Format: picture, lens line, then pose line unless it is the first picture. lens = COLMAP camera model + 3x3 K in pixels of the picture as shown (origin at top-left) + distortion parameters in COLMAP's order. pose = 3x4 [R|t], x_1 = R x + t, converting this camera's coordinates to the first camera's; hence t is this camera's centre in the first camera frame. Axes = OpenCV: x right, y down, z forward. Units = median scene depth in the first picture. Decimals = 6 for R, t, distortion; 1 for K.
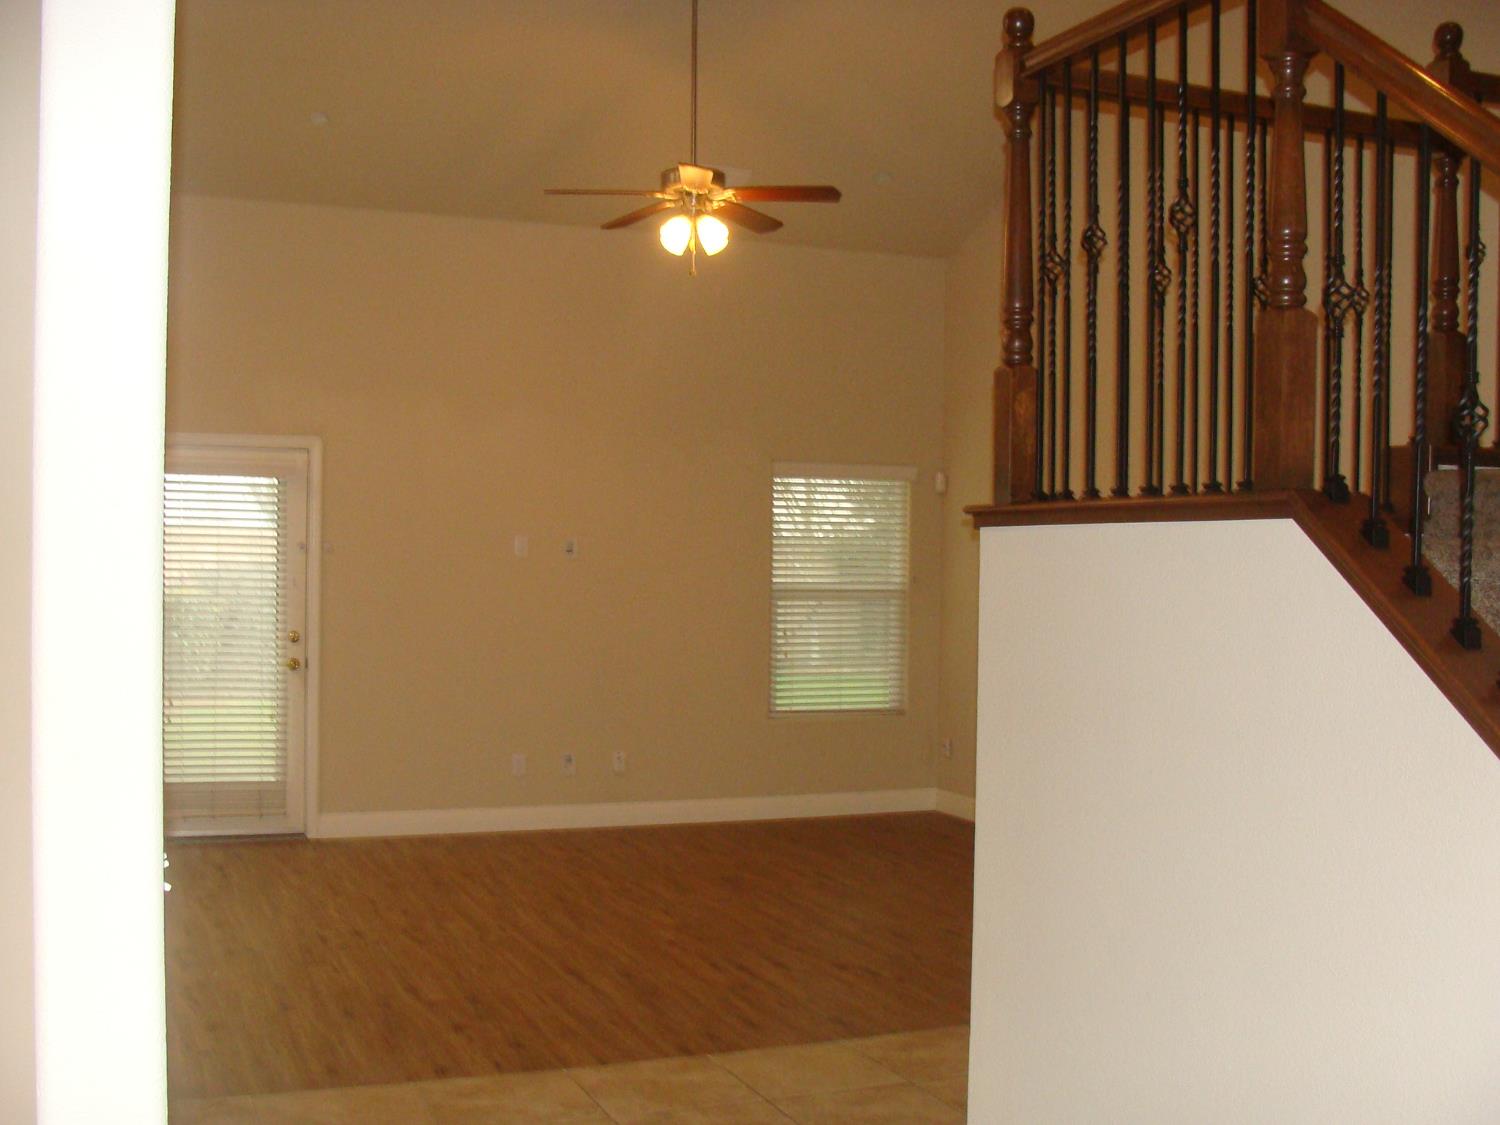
lens RADIAL K [[1696.9, 0, 681.5], [0, 1696.9, 570.0], [0, 0, 1]] dist [-0.176239, 0.123698]
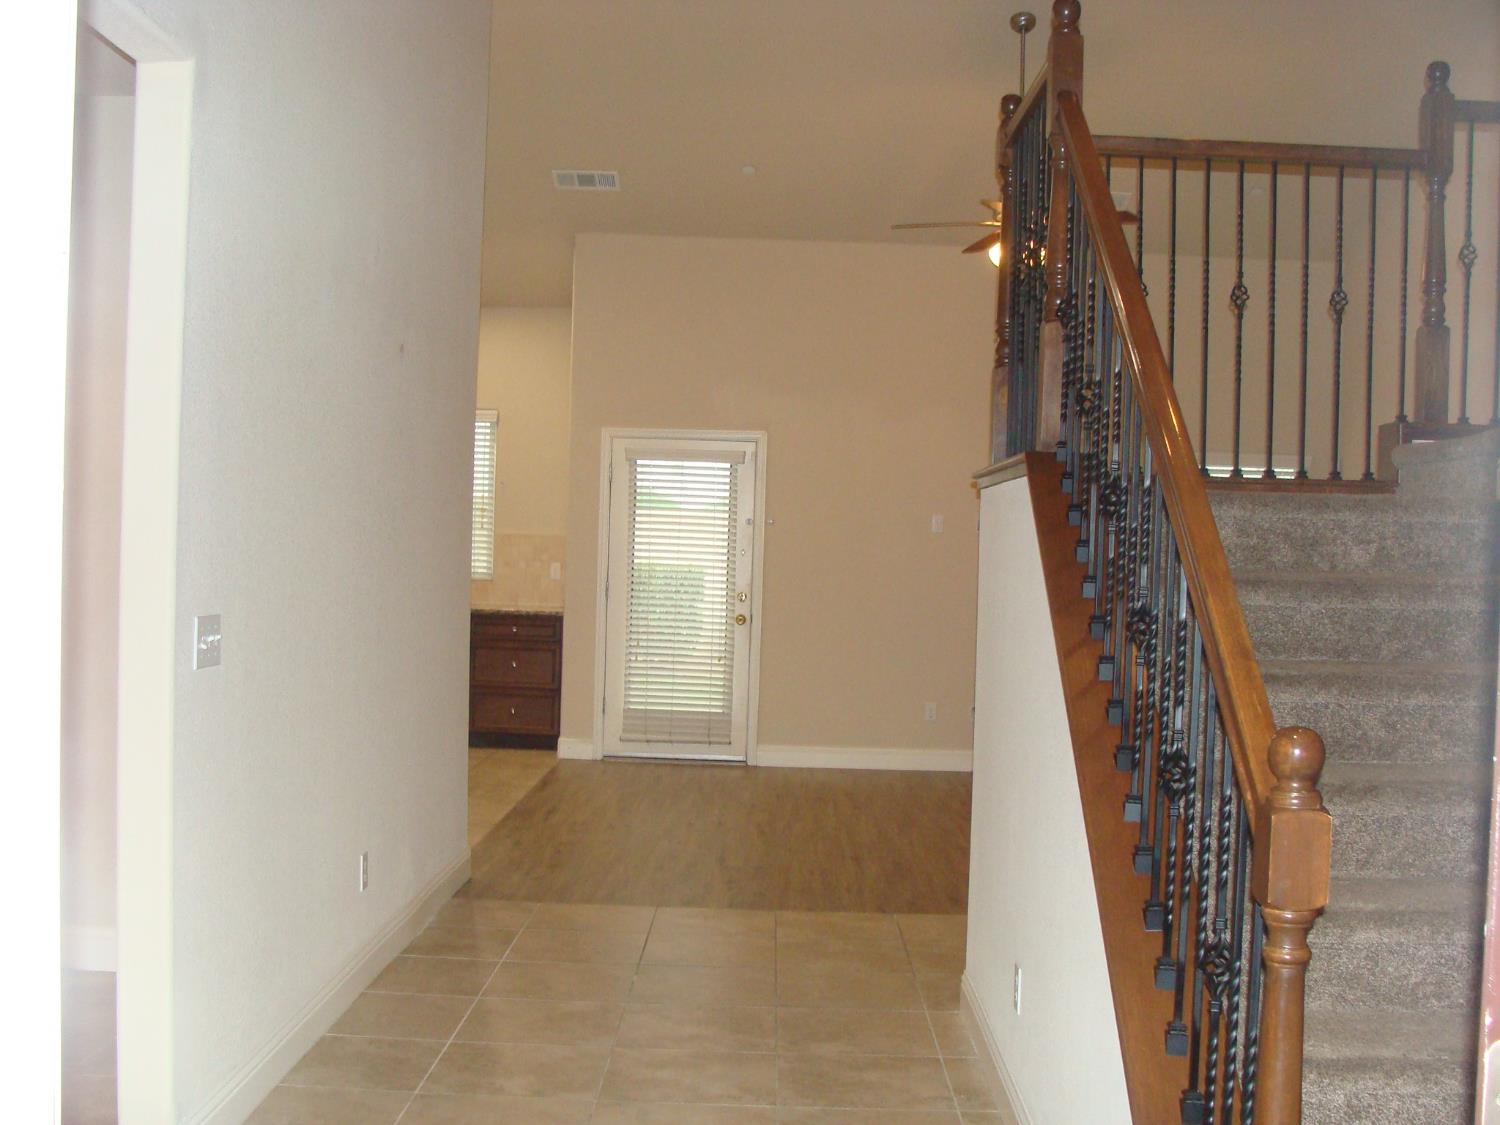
lens RADIAL K [[1696.9, 0, 681.5], [0, 1696.9, 570.0], [0, 0, 1]] dist [-0.176239, 0.123698]
pose [[0.914416, 0.024314, -0.404044, 0.226694], [-0.025565, 0.999671, 0.002299, 0.019476], [0.403967, 0.008227, 0.914737, -0.136699]]
